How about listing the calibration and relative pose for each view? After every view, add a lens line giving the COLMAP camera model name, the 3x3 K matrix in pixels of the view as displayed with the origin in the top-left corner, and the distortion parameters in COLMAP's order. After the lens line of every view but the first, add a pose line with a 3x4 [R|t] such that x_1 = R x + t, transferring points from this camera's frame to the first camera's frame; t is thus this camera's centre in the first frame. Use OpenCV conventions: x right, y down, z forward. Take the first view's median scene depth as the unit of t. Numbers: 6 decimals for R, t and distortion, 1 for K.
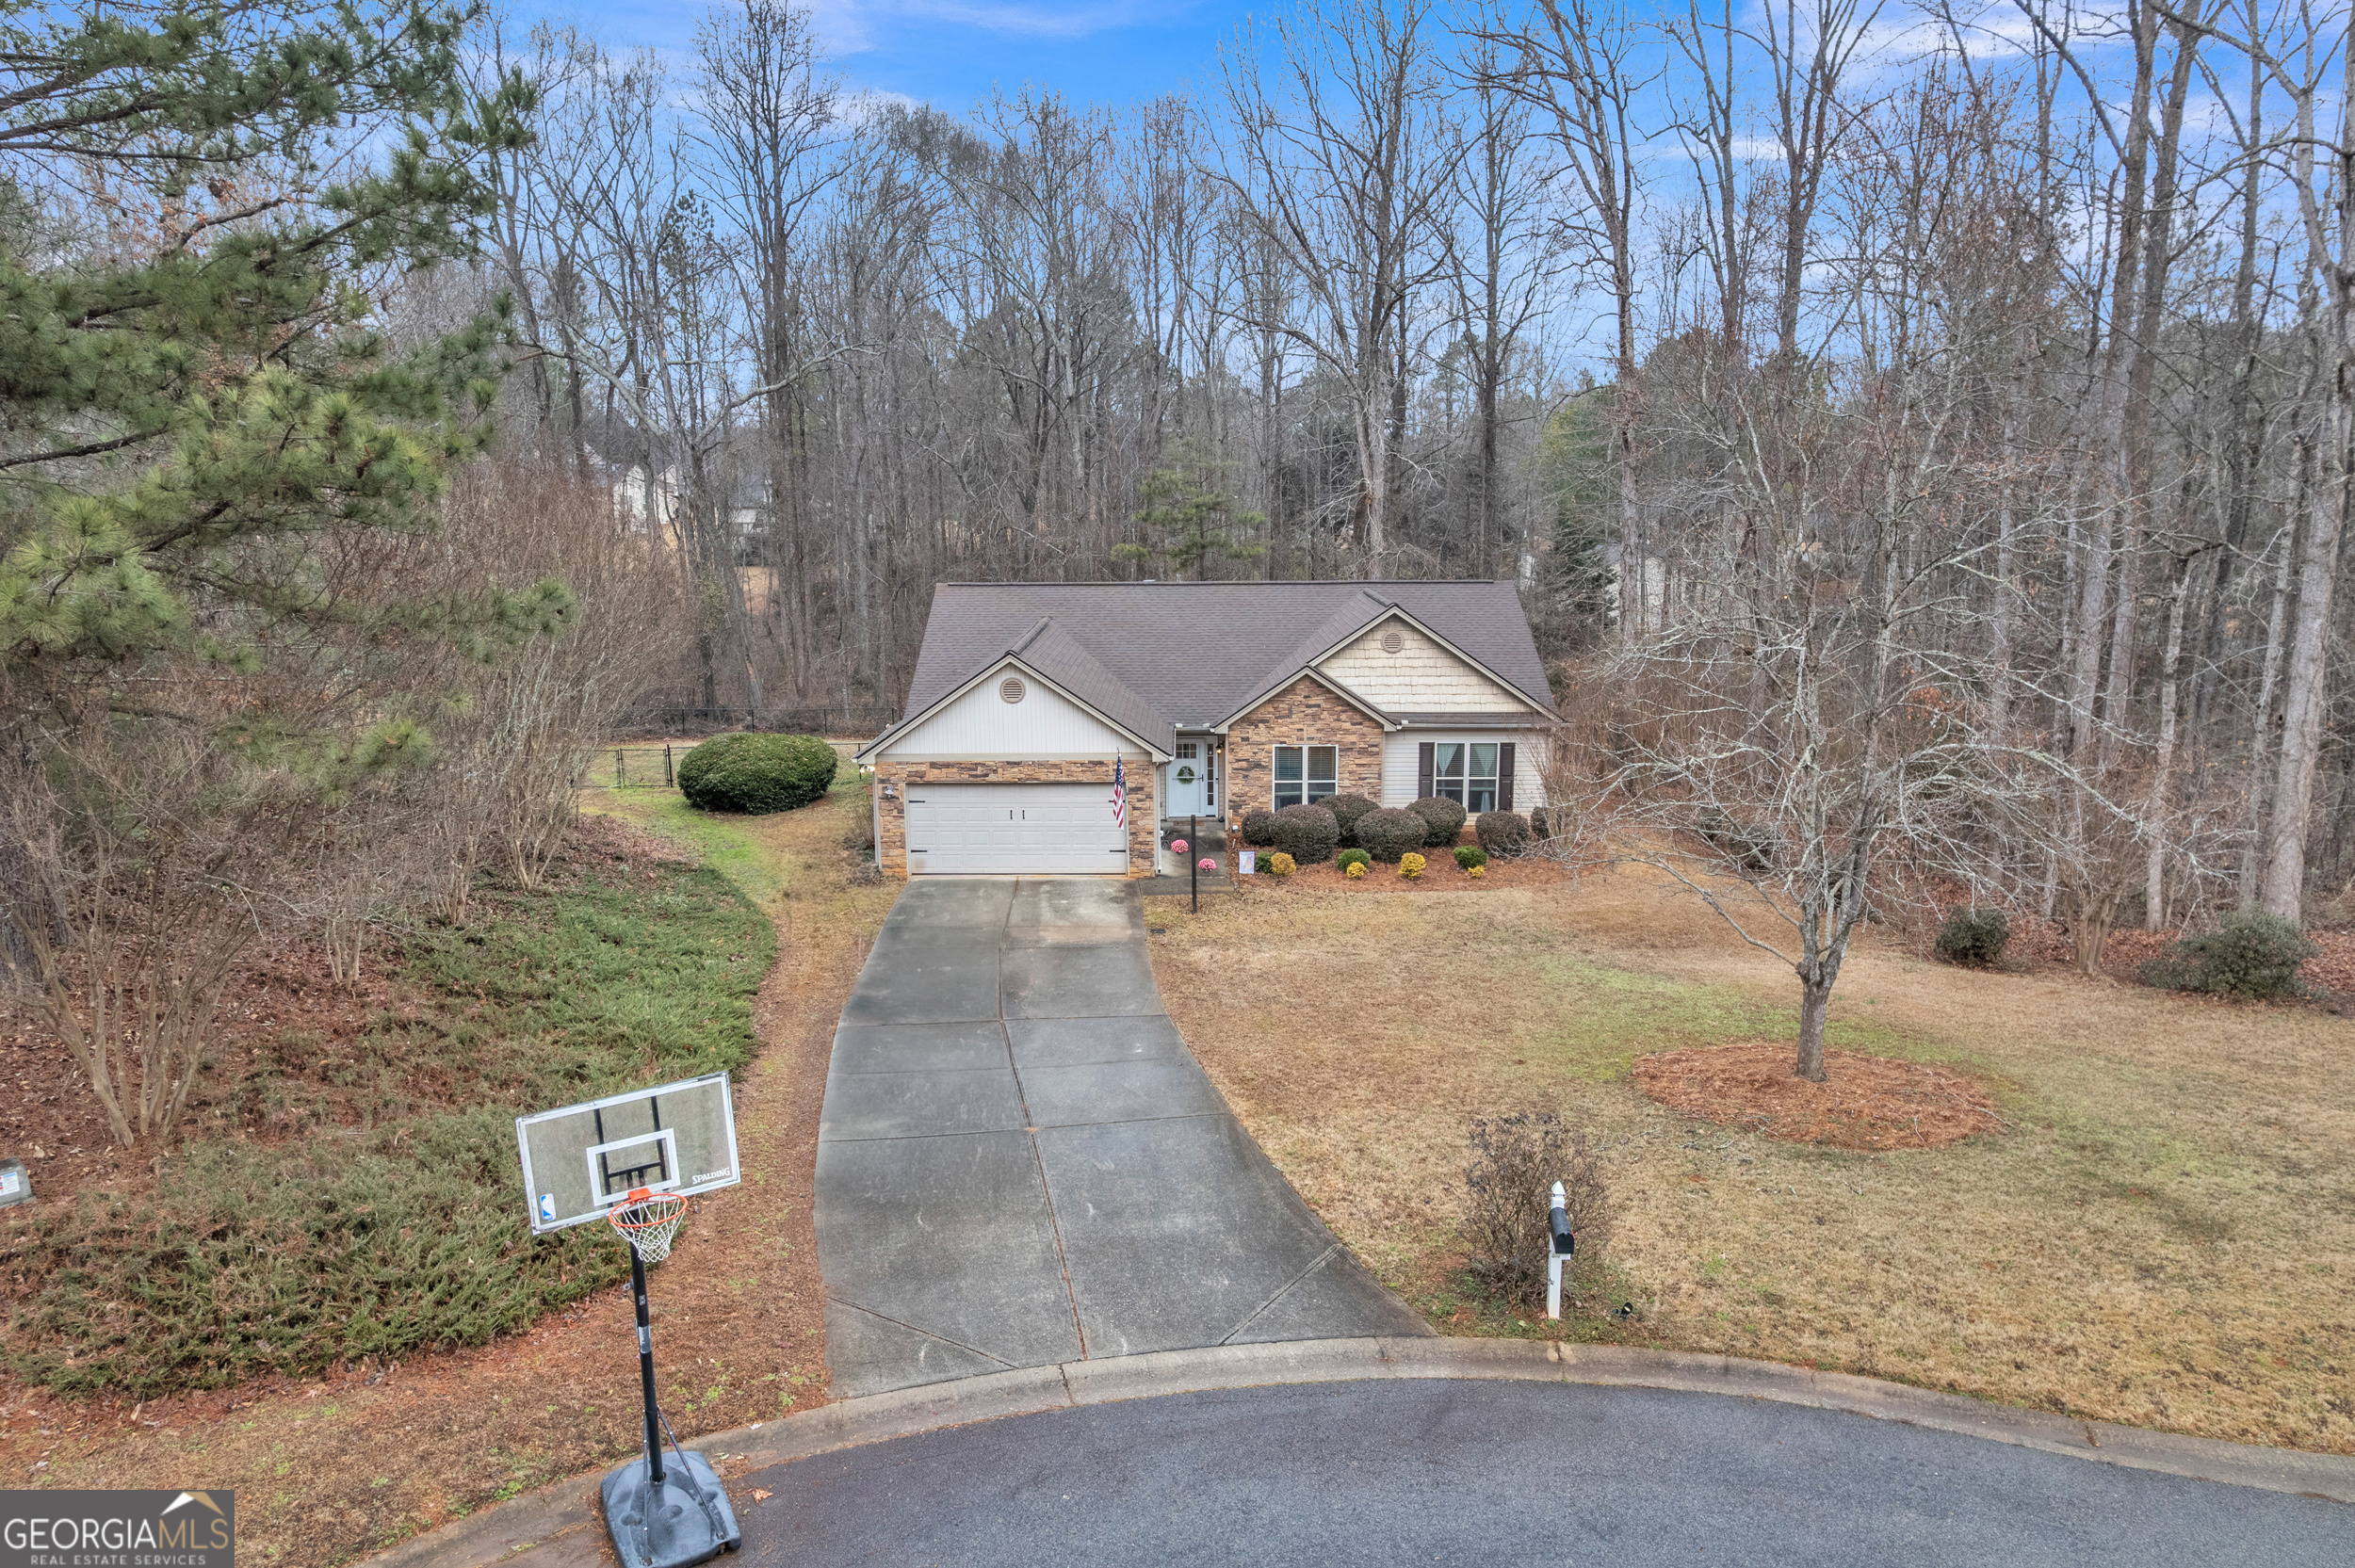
lens RADIAL K [[1527.1, 0, 1178.3], [0, 1527.1, 789.2], [0, 0, 1]] dist [-0.072611, 0.065778]
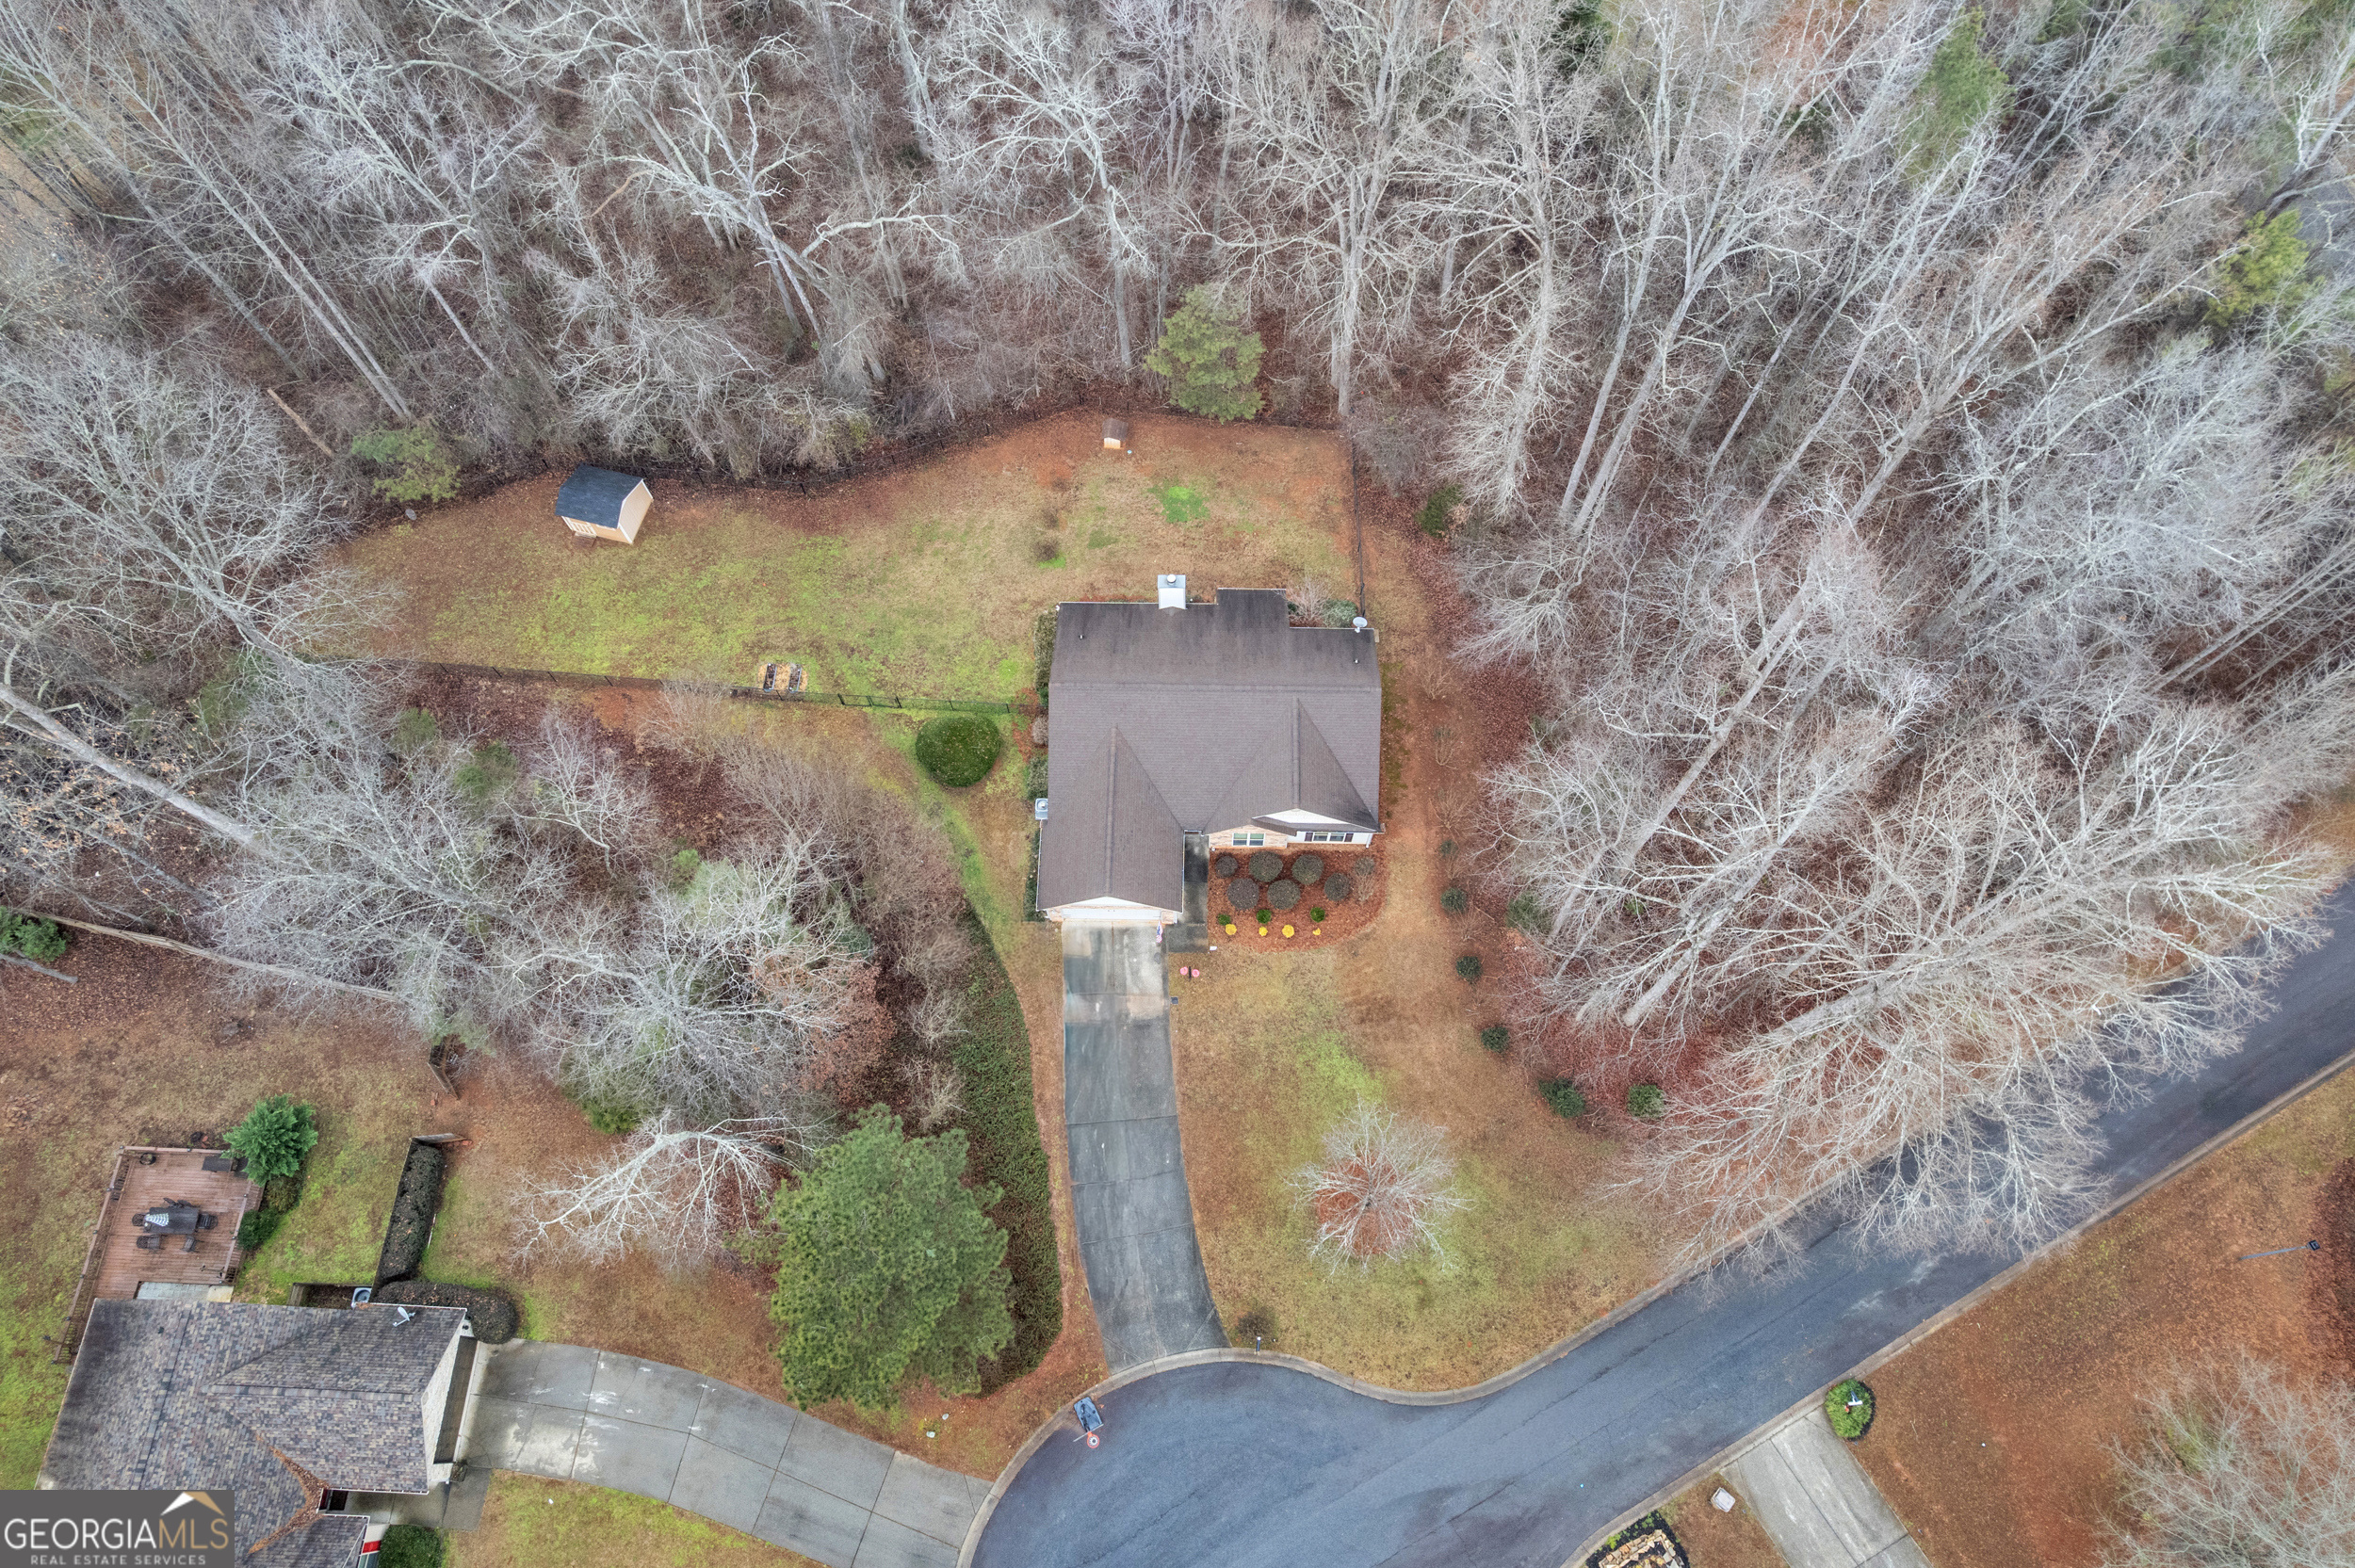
lens RADIAL K [[1527.1, 0, 1178.3], [0, 1527.1, 789.2], [0, 0, 1]] dist [-0.072611, 0.065778]
pose [[0.999849, 0.016056, -0.006641, 0.002802], [-0.002941, 0.533123, 0.846033, -1.773248], [0.017124, -0.845885, 0.533090, -0.019017]]
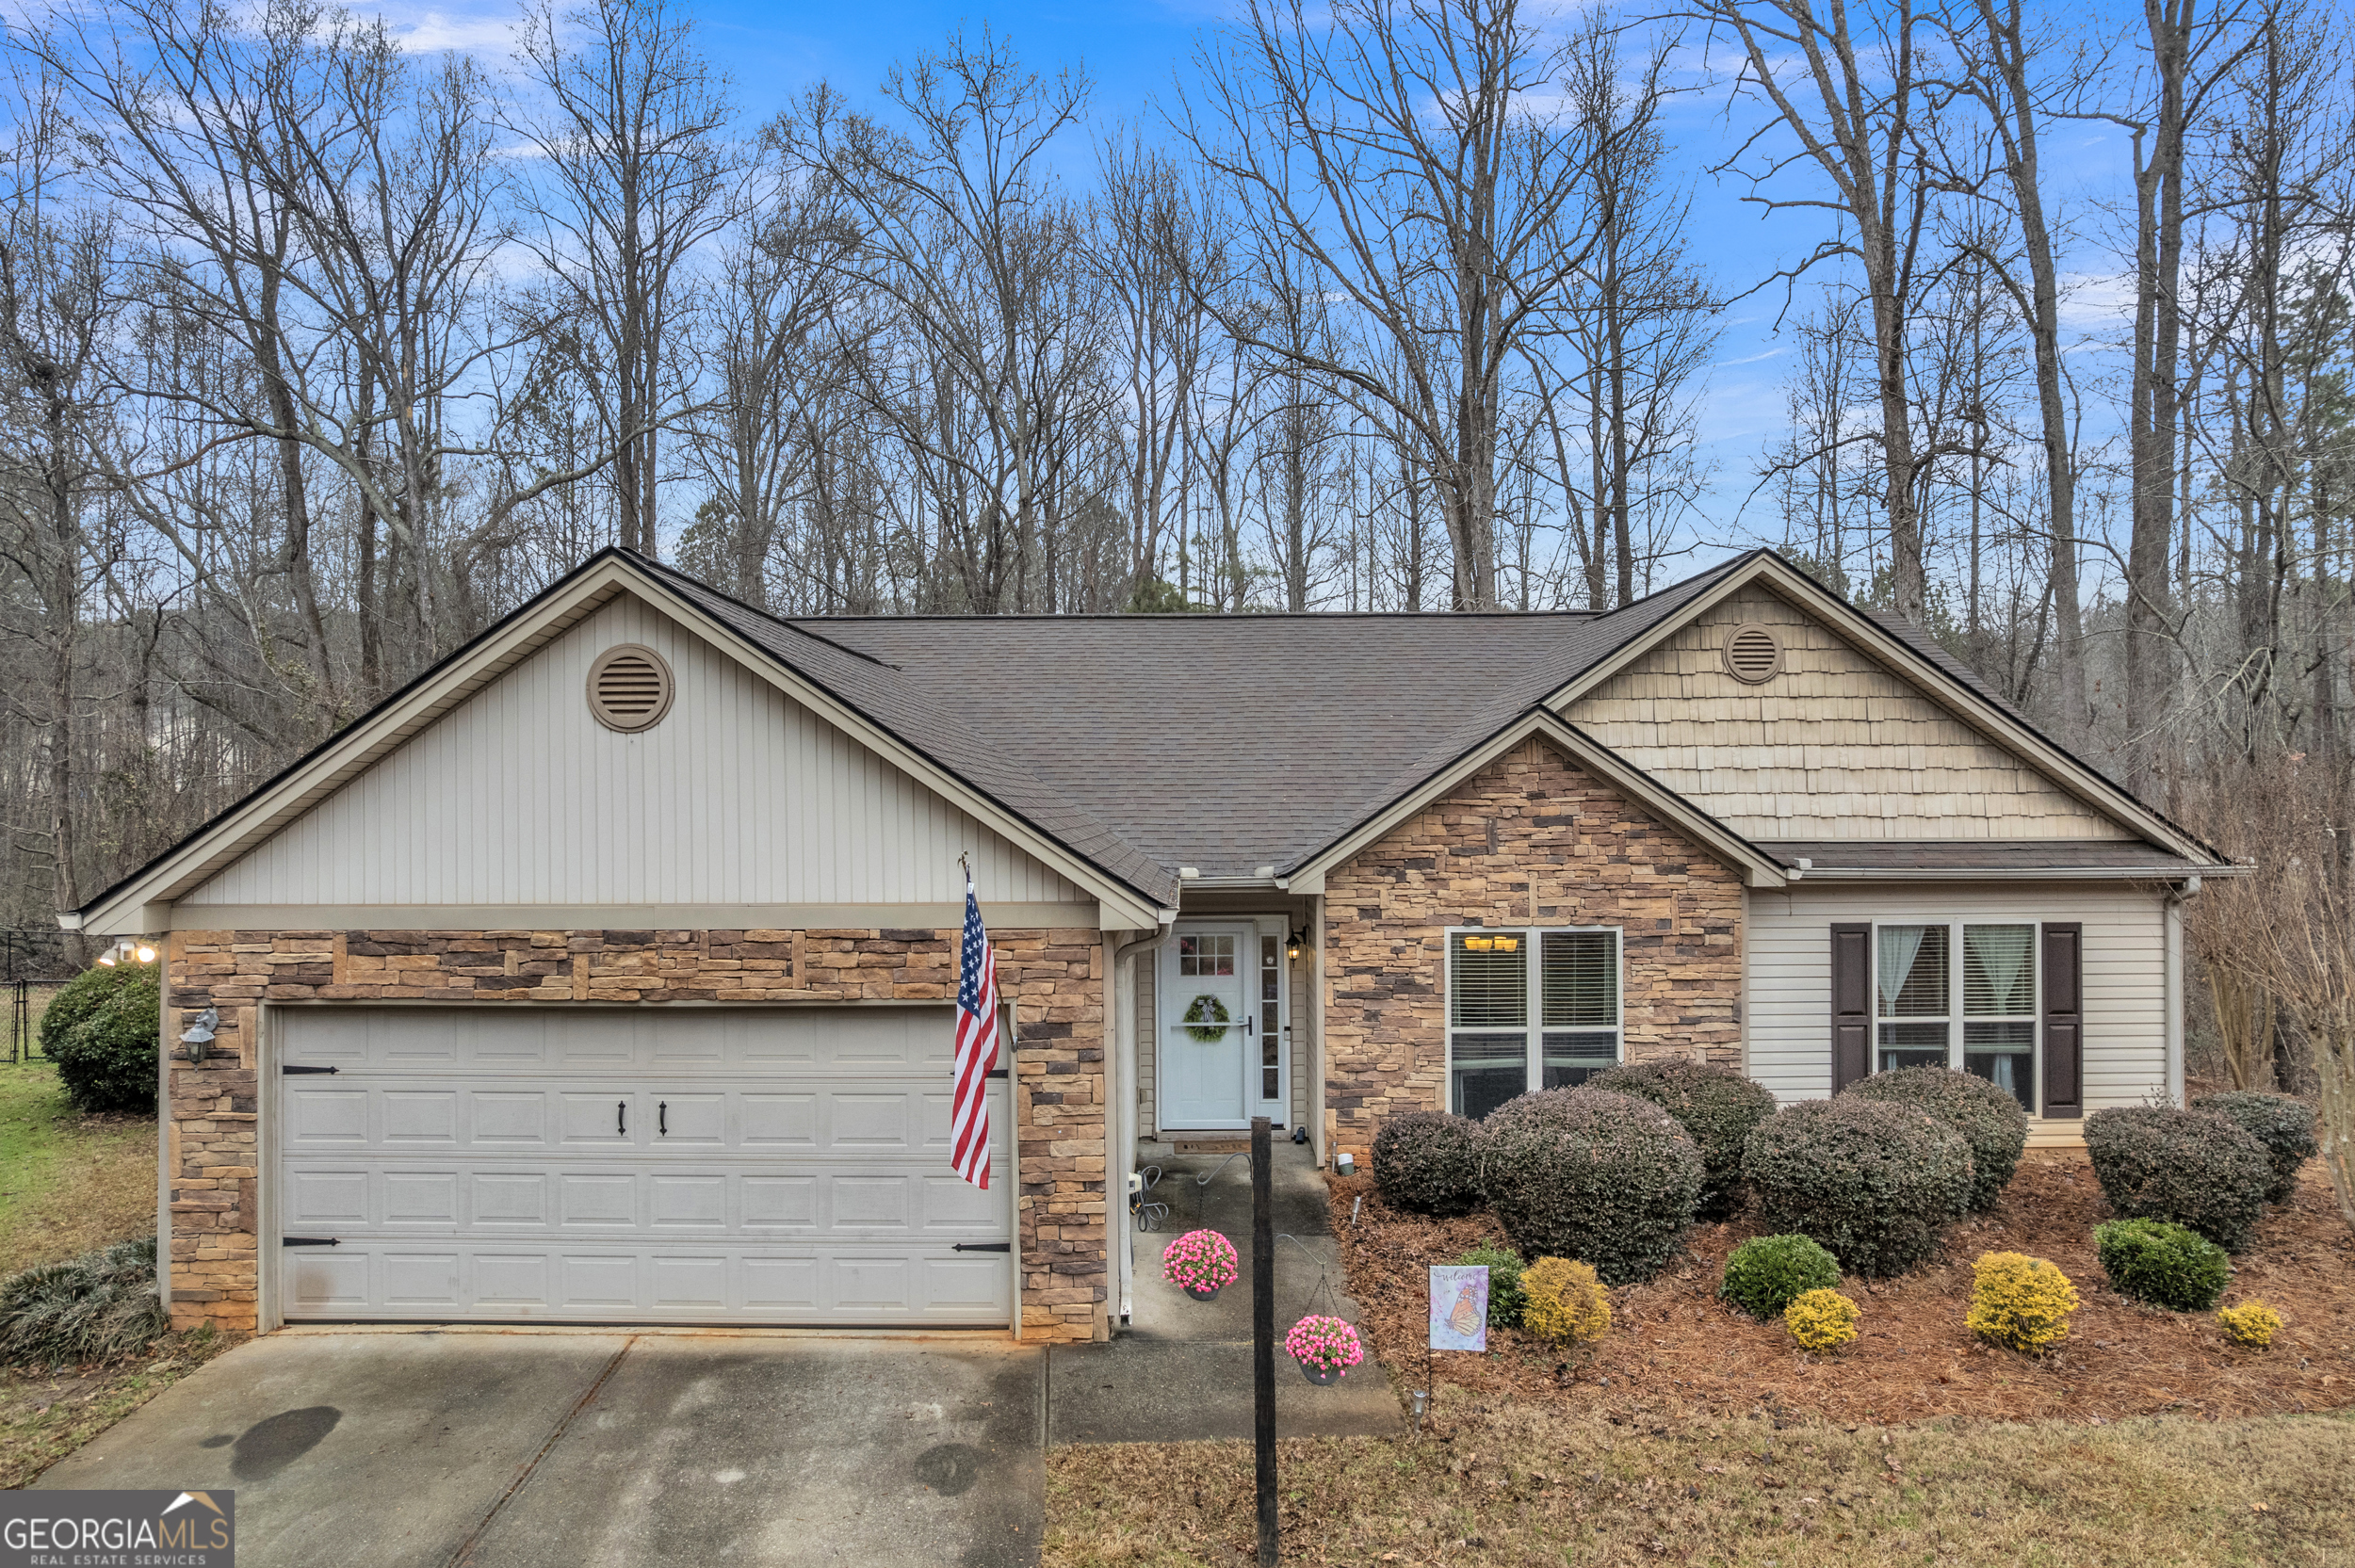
lens RADIAL K [[1527.1, 0, 1178.3], [0, 1527.1, 789.2], [0, 0, 1]] dist [-0.072611, 0.065778]
pose [[1.000000, 0.000162, 0.000497, -0.002354], [-0.000058, 0.979277, -0.202524, 0.012494], [-0.000520, 0.202523, 0.979277, 0.644906]]
